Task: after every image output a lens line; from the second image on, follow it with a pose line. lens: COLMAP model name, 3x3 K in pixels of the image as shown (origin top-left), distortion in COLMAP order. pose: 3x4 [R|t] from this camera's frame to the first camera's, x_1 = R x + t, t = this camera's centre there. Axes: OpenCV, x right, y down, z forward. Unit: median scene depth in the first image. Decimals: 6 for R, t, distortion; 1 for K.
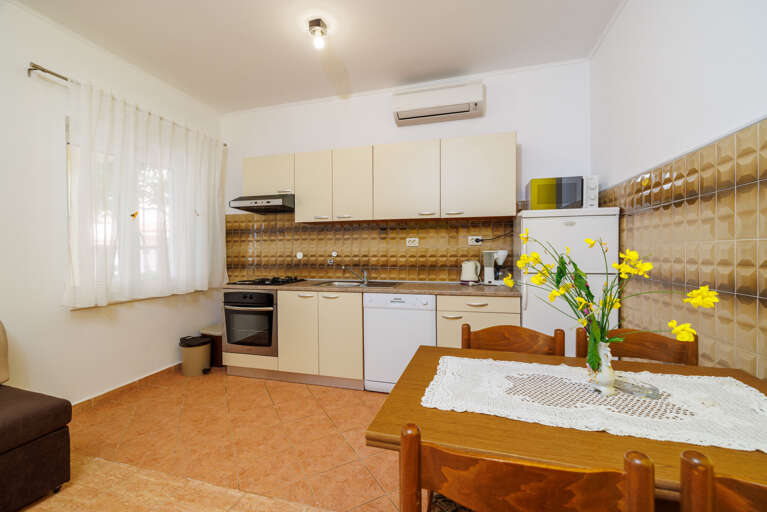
lens RADIAL K [[322.6, 0, 388.9], [0, 322.6, 256.1], [0, 0, 1]] dist [0.001425, 0.000175]
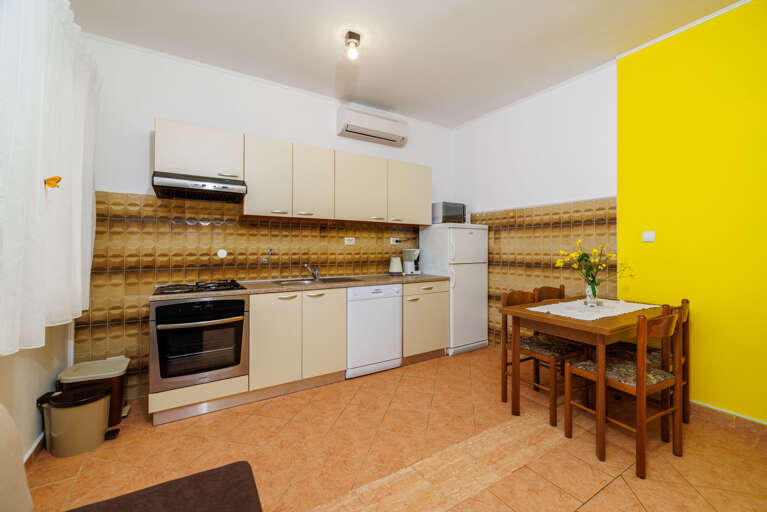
lens RADIAL K [[322.5, 0, 387.0], [0, 322.5, 247.8], [0, 0, 1]] dist [0.000977, 0.000128]
pose [[0.669441, 0.009854, 0.742800, -0.696221], [0.007469, 0.999772, -0.019994, 0.003169], [-0.742827, 0.018933, 0.669215, 0.160042]]
